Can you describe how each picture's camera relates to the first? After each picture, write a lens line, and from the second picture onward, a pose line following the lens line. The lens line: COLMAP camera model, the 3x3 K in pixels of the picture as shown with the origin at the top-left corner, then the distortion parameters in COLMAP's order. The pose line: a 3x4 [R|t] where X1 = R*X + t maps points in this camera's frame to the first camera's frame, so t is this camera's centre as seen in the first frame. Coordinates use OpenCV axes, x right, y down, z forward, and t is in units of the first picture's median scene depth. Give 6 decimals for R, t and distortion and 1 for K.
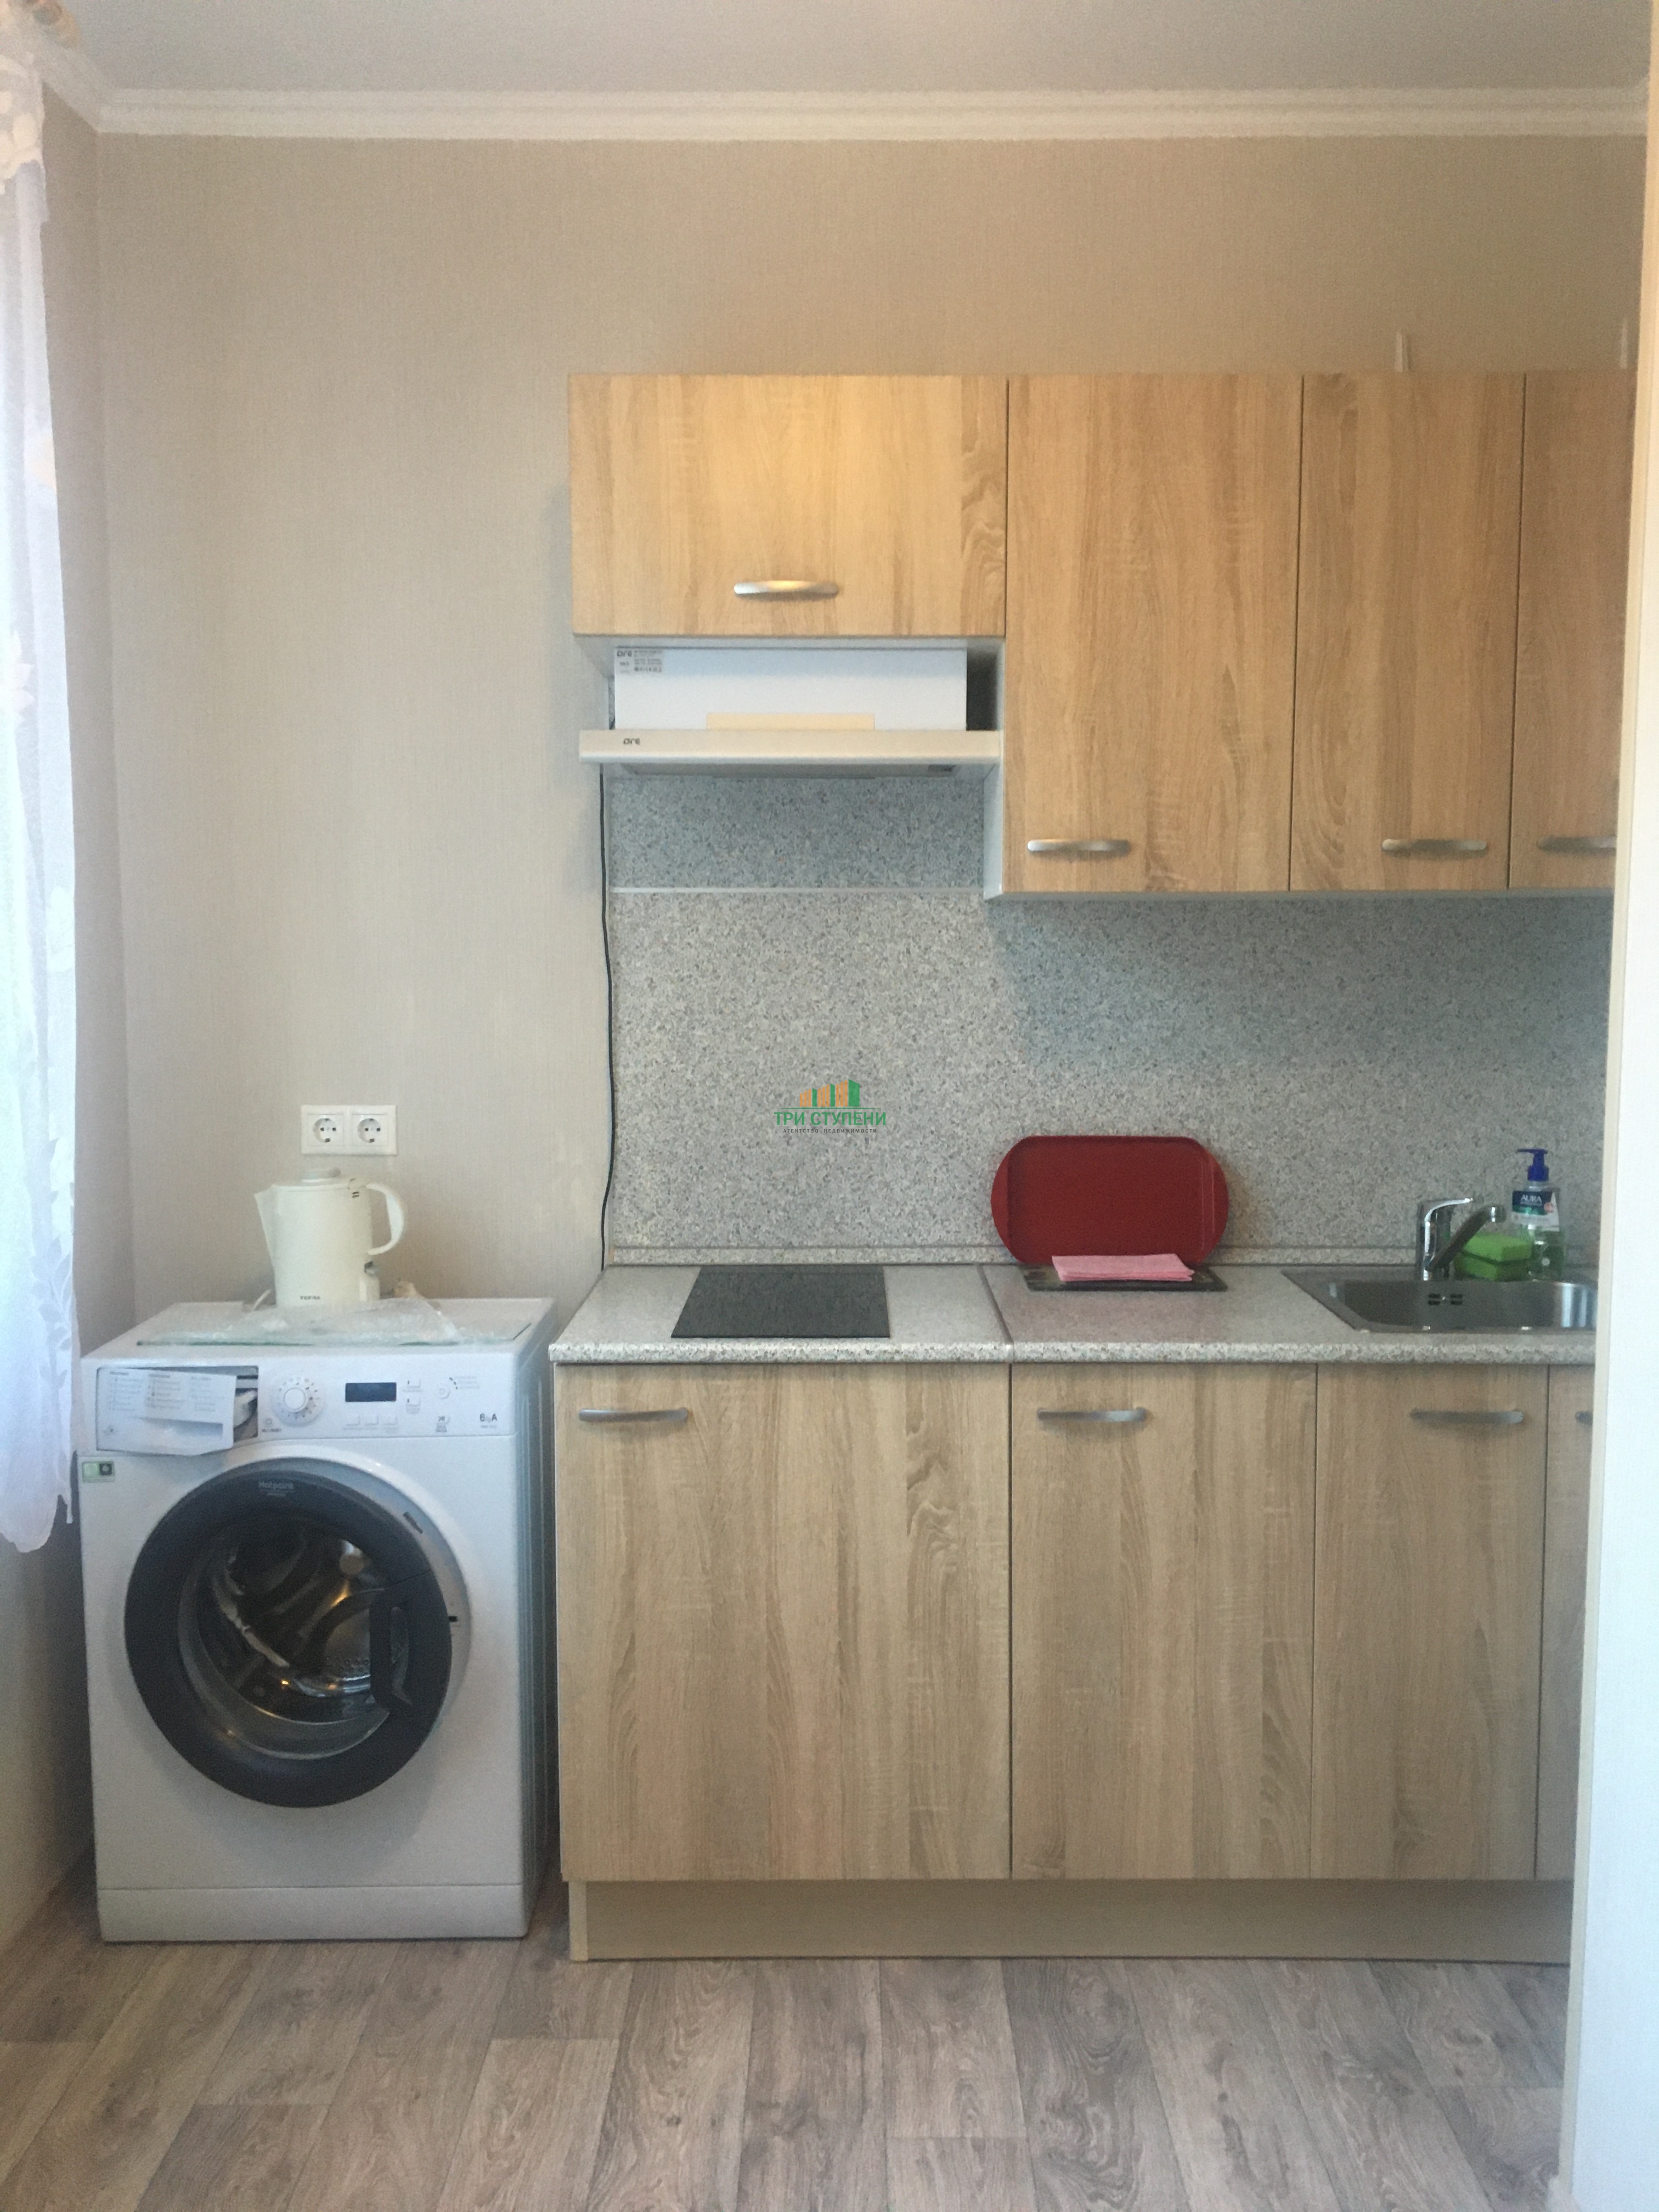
lens RADIAL K [[1837.2, 0, 830.6], [0, 1837.2, 1127.4], [0, 0, 1]] dist [0.009535, -0.003791]
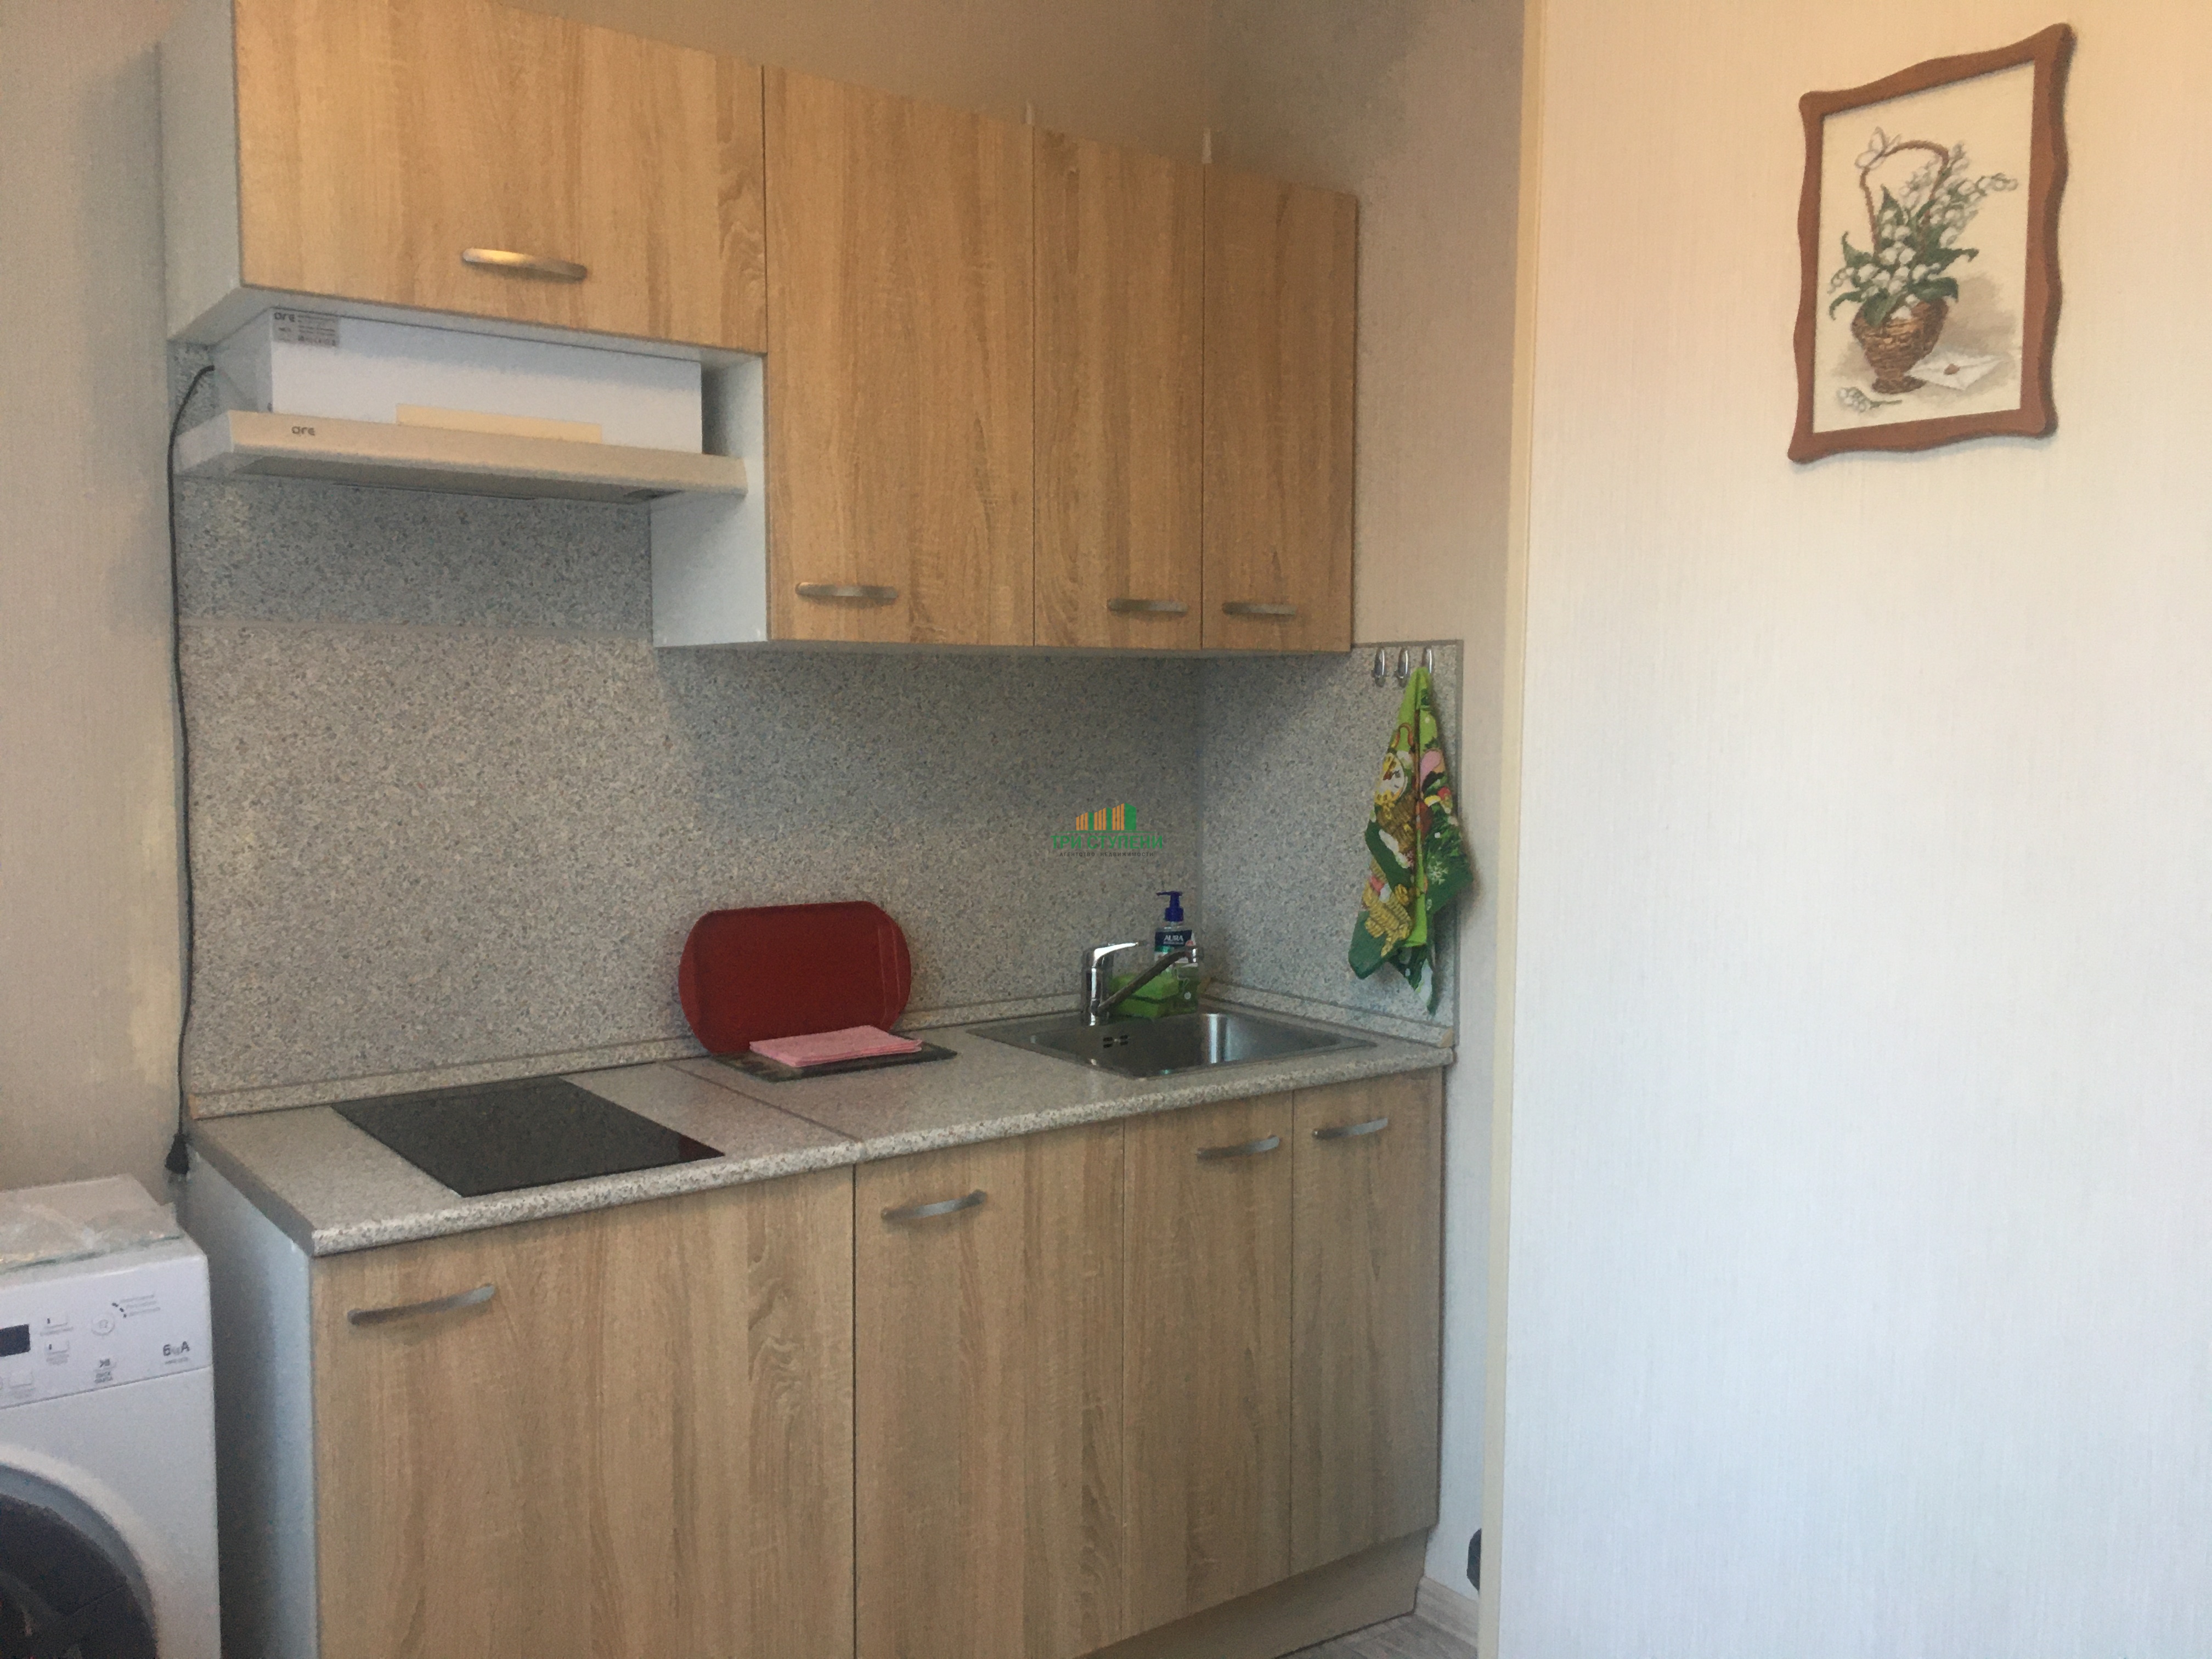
lens RADIAL K [[1851.0, 0, 1106.0], [0, 1851.0, 829.5], [0, 0, 1]] dist [0.076903, -0.206959]
pose [[0.786593, -0.038706, 0.616257, -0.341360], [0.055176, 0.998447, -0.007717, -0.020012], [-0.615001, 0.040073, 0.787507, 0.193722]]
